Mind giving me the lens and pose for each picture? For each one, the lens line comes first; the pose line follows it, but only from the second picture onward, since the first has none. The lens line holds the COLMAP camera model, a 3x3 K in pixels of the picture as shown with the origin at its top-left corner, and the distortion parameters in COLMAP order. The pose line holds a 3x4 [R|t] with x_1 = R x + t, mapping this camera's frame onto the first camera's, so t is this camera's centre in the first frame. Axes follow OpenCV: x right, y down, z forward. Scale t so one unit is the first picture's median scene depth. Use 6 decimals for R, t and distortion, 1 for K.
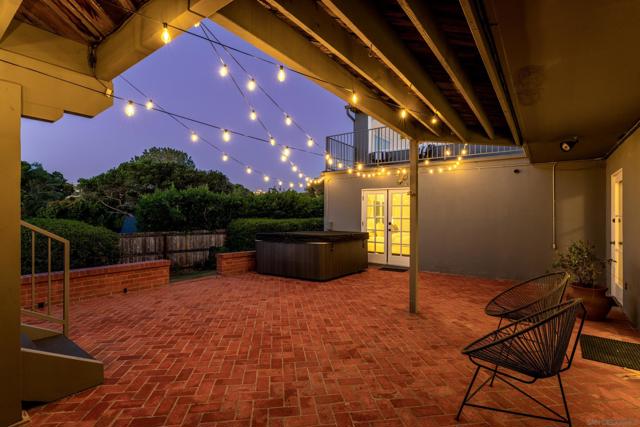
lens RADIAL K [[298.9, 0, 320.0], [0, 298.9, 213.5], [0, 0, 1]] dist [-0.001348, -0.000250]
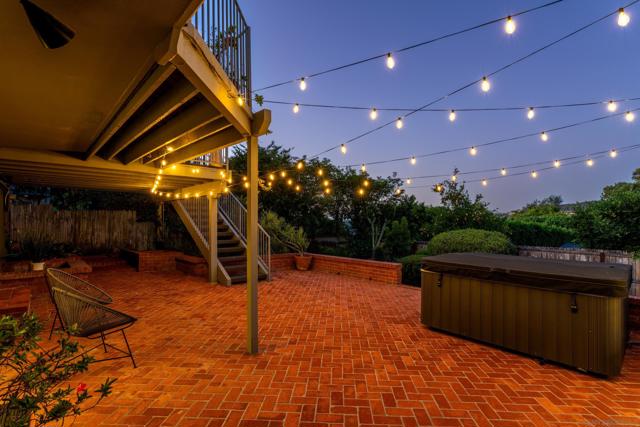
lens RADIAL K [[312.8, 0, 320.0], [0, 312.8, 213.5], [0, 0, 1]] dist [-0.001142, -0.000048]
pose [[-0.181460, -0.036194, -0.982732, 1.185586], [-0.001088, 0.999329, -0.036605, 0.004389], [0.983398, -0.005573, -0.181378, 1.436245]]
